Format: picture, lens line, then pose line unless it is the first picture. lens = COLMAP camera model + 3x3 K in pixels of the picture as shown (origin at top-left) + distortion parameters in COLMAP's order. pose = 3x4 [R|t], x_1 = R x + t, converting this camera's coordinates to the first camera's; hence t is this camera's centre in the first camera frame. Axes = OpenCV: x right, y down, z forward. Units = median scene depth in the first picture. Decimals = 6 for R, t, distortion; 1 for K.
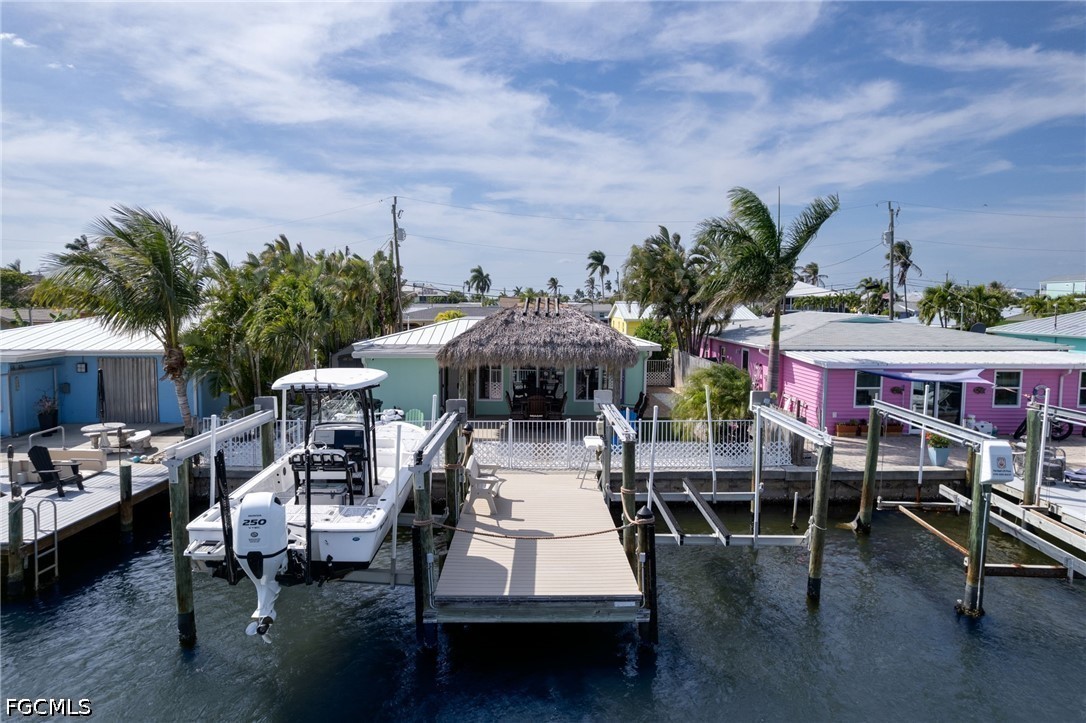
lens RADIAL K [[678.2, 0, 543.0], [0, 678.2, 361.5], [0, 0, 1]] dist [0.001386, 0.000671]
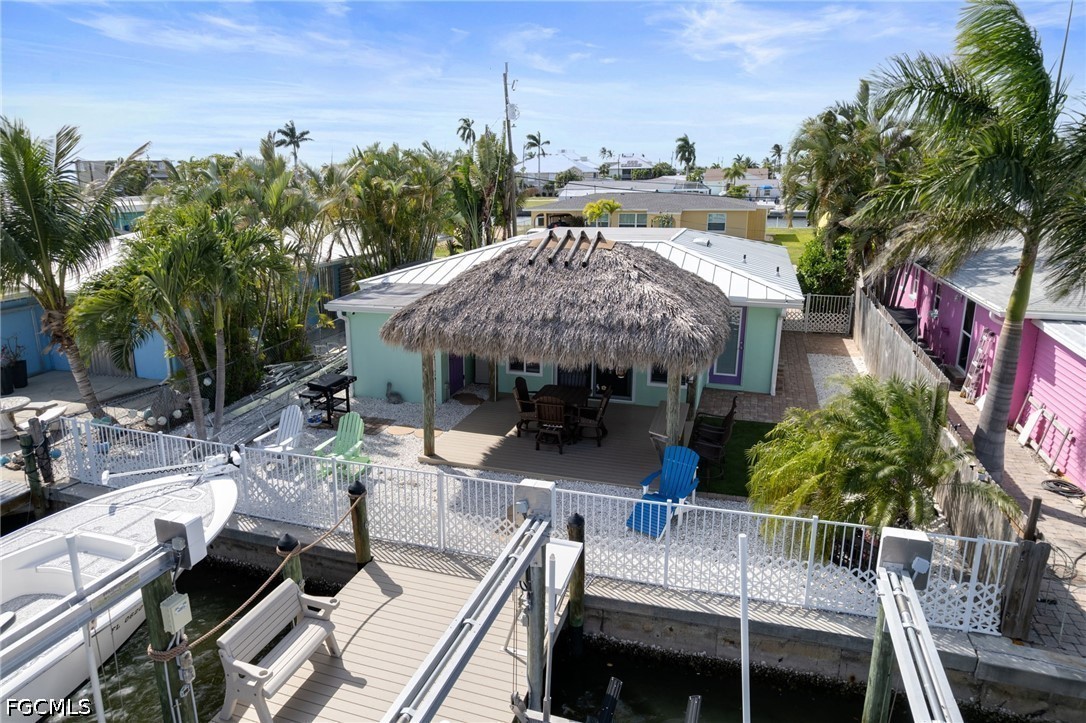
lens RADIAL K [[706.5, 0, 514.1], [0, 706.5, 360.8], [0, 0, 1]] dist [-0.022126, 0.001883]
pose [[0.946563, 0.063456, -0.316216, 0.161181], [-0.008872, 0.985206, 0.171147, -0.090797], [0.322398, -0.159196, 0.933122, 0.400468]]
